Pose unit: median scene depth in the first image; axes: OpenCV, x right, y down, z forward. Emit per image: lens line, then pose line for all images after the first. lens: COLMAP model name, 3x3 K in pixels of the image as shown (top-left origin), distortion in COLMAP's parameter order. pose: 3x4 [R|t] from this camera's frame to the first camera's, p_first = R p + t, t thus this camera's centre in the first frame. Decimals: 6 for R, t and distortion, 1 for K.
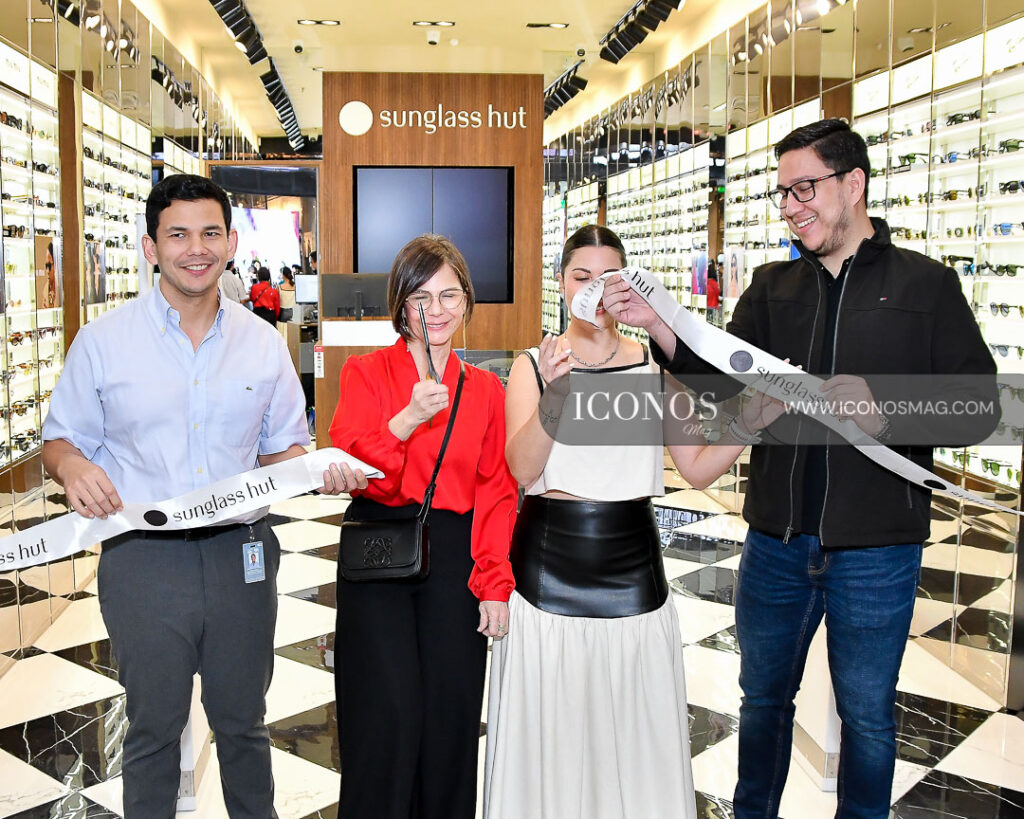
lens RADIAL K [[1244.9, 0, 502.2], [0, 1244.9, 412.1], [0, 0, 1]] dist [-0.114065, 0.000000]
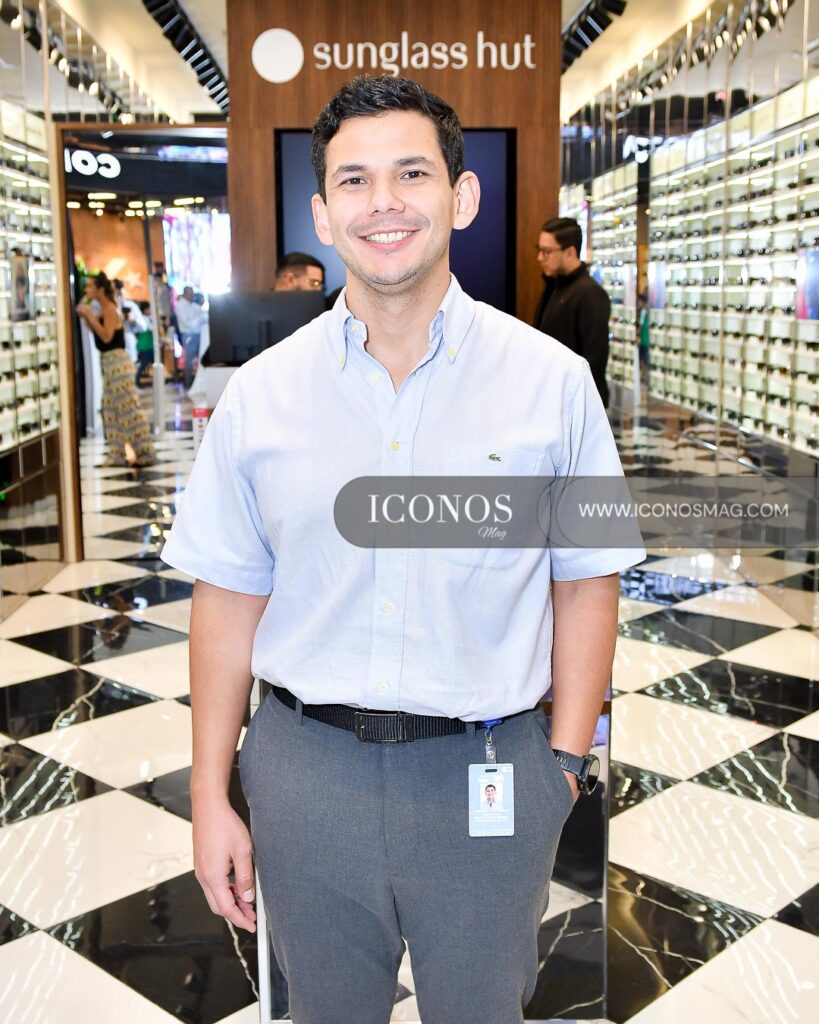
lens RADIAL K [[1322.5, 0, 406.8], [0, 1322.5, 513.2], [0, 0, 1]] dist [-0.024647, 0.000000]
pose [[0.996744, 0.003362, -0.080567, 0.008862], [0.000789, 0.998676, 0.051438, -0.028700], [0.080633, -0.051334, 0.995421, 0.287121]]
